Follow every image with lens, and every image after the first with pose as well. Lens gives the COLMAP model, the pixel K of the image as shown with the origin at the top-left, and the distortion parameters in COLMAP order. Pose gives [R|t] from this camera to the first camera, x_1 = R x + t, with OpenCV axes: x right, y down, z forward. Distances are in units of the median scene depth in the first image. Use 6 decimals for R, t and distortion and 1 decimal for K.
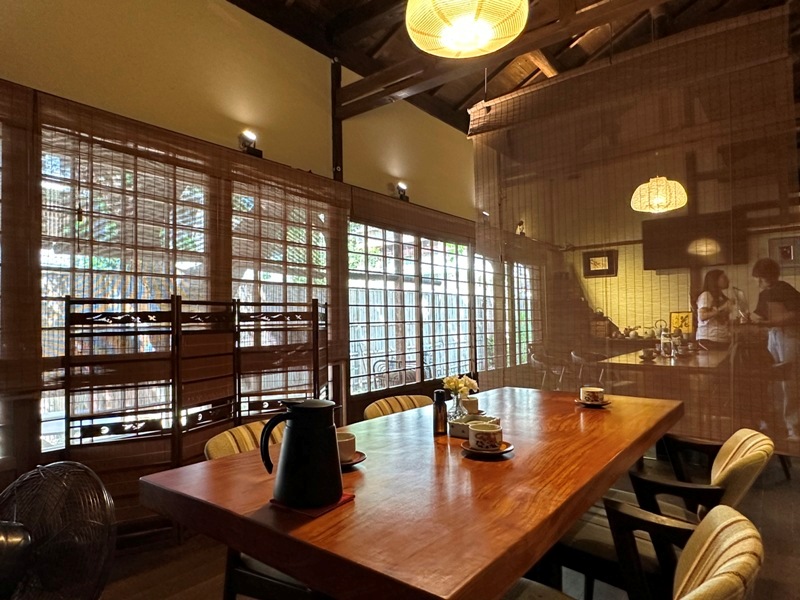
lens RADIAL K [[493.4, 0, 400.1], [0, 493.4, 300.0], [0, 0, 1]] dist [-0.025159, 0.000069]
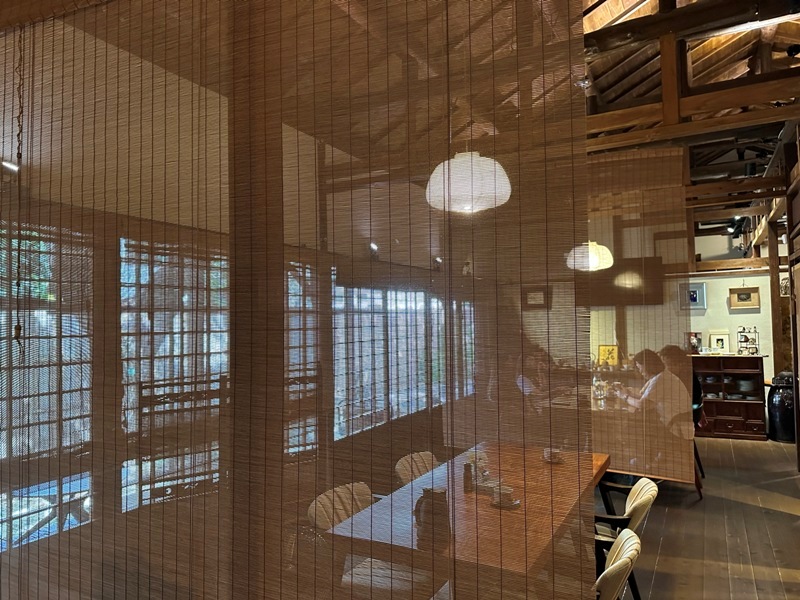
lens RADIAL K [[553.2, 0, 395.7], [0, 553.2, 303.5], [0, 0, 1]] dist [0.021598, -0.033510]
pose [[0.987725, 0.002267, 0.156187, -0.160720], [-0.003380, 0.999971, 0.006856, -0.129494], [-0.156167, -0.007300, 0.987704, -0.277037]]
